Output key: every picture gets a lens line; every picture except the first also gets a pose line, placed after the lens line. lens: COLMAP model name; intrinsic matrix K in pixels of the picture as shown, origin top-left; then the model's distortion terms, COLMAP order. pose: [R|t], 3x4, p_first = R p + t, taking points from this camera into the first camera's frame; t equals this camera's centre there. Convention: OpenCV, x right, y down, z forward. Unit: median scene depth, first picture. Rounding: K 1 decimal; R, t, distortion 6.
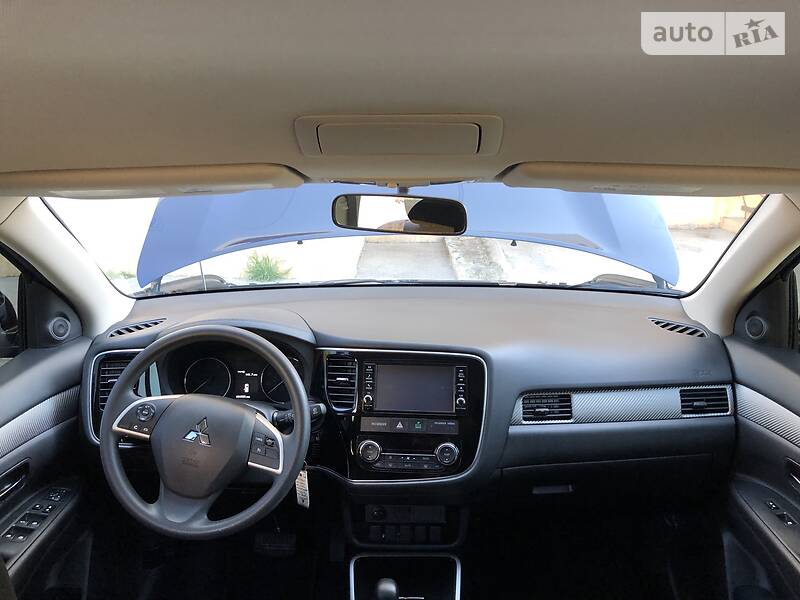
lens RADIAL K [[647.2, 0, 405.1], [0, 647.2, 297.8], [0, 0, 1]] dist [0.042856, -0.063462]
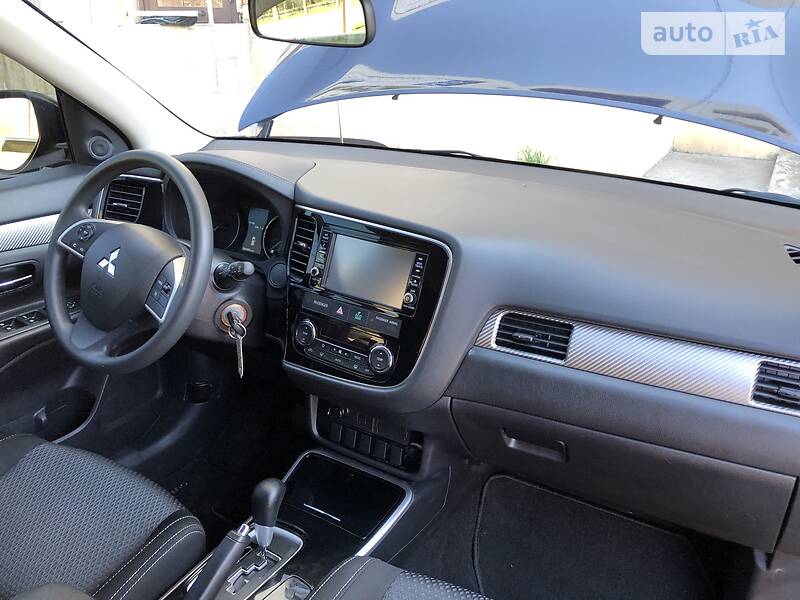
lens RADIAL K [[647.2, 0, 405.1], [0, 647.2, 297.8], [0, 0, 1]] dist [0.042856, -0.063462]
pose [[0.861474, 0.211969, -0.461445, 0.420597], [-0.145558, 0.973657, 0.175516, 0.027404], [0.486493, -0.084035, 0.869634, 0.333236]]
